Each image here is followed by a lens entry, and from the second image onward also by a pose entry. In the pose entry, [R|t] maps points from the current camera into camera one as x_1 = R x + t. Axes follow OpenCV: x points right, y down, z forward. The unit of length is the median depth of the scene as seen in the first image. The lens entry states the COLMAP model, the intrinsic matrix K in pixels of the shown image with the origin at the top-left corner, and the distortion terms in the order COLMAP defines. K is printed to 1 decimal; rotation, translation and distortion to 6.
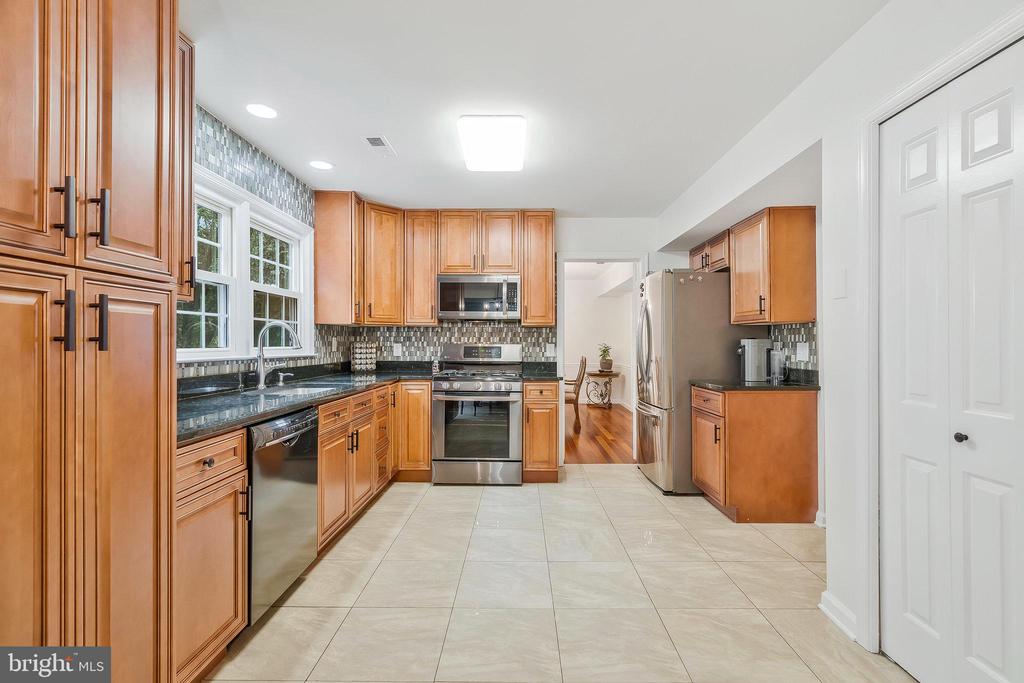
lens RADIAL K [[480.8, 0, 520.9], [0, 480.8, 335.4], [0, 0, 1]] dist [-0.003893, -0.000133]
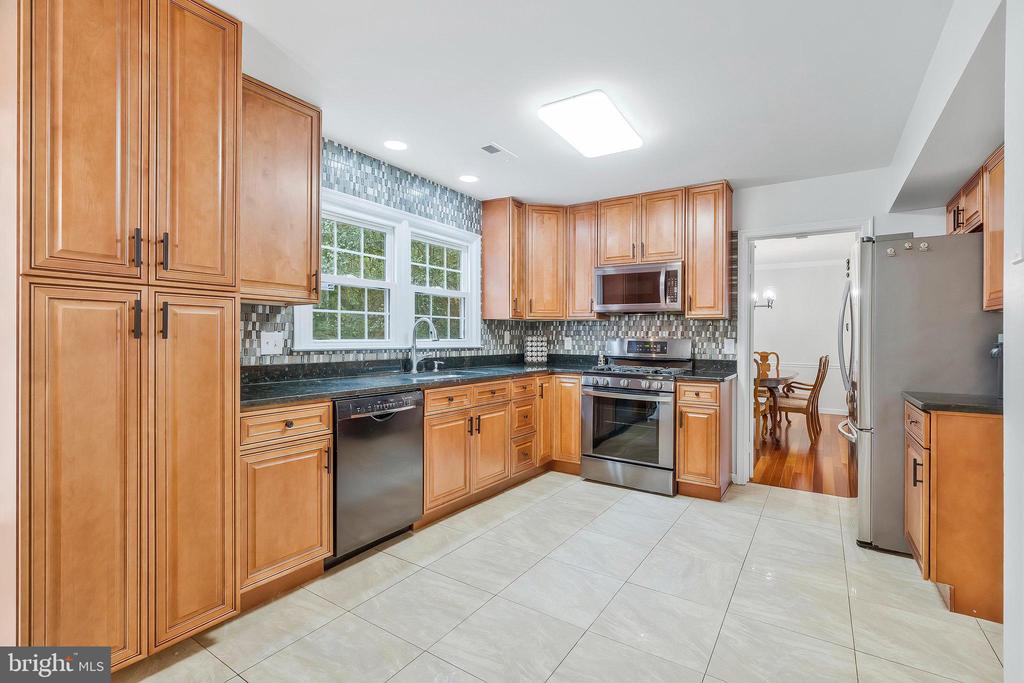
lens RADIAL K [[480.8, 0, 520.9], [0, 480.8, 335.4], [0, 0, 1]] dist [-0.003893, -0.000133]
pose [[0.831809, 0.004344, -0.555044, 0.278881], [0.001683, 0.999945, 0.010348, 0.002165], [0.555059, -0.009542, 0.831756, 0.109523]]
